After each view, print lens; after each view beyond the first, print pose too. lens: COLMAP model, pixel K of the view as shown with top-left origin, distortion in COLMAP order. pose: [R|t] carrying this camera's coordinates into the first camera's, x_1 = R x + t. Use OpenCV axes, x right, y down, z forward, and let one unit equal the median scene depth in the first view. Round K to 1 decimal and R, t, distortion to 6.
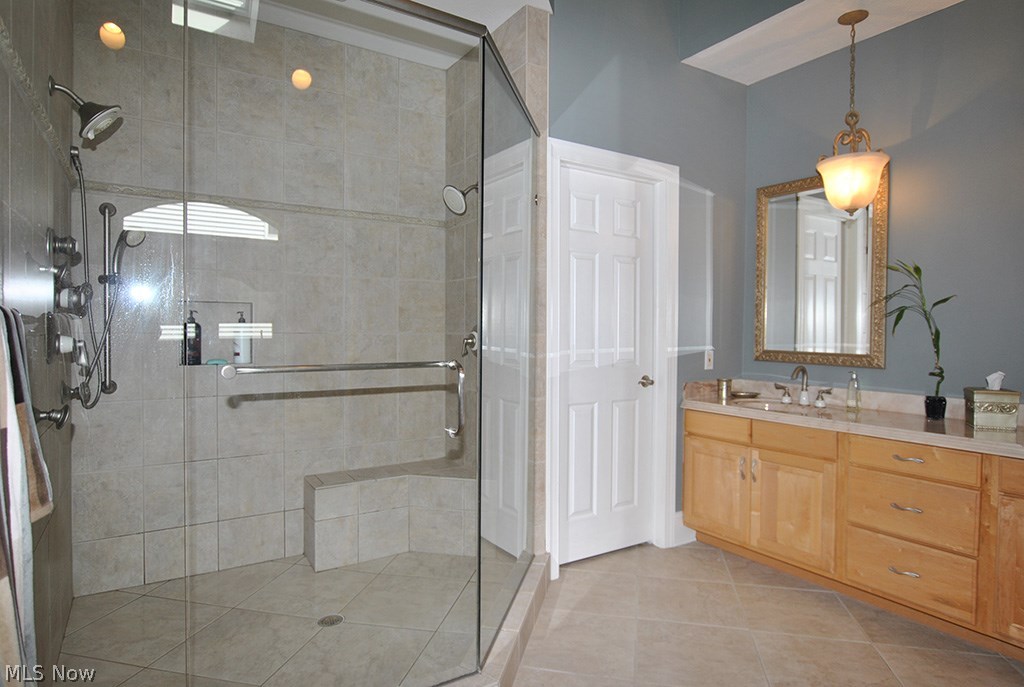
lens RADIAL K [[574.2, 0, 515.9], [0, 574.2, 341.1], [0, 0, 1]] dist [-0.016982, 0.006314]
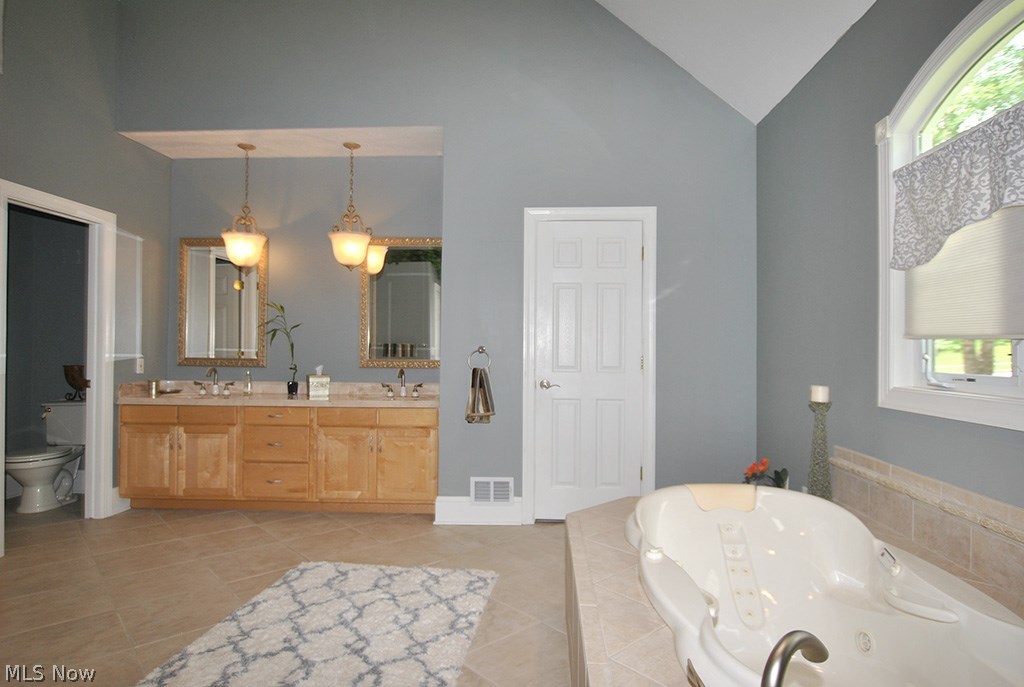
lens RADIAL K [[574.2, 0, 517.5], [0, 574.2, 345.0], [0, 0, 1]] dist [-0.016982, 0.006314]
pose [[0.579764, 0.005832, 0.814764, -0.234765], [0.013933, 0.999757, -0.017071, 0.022105], [-0.814666, 0.021249, 0.579542, -0.468214]]
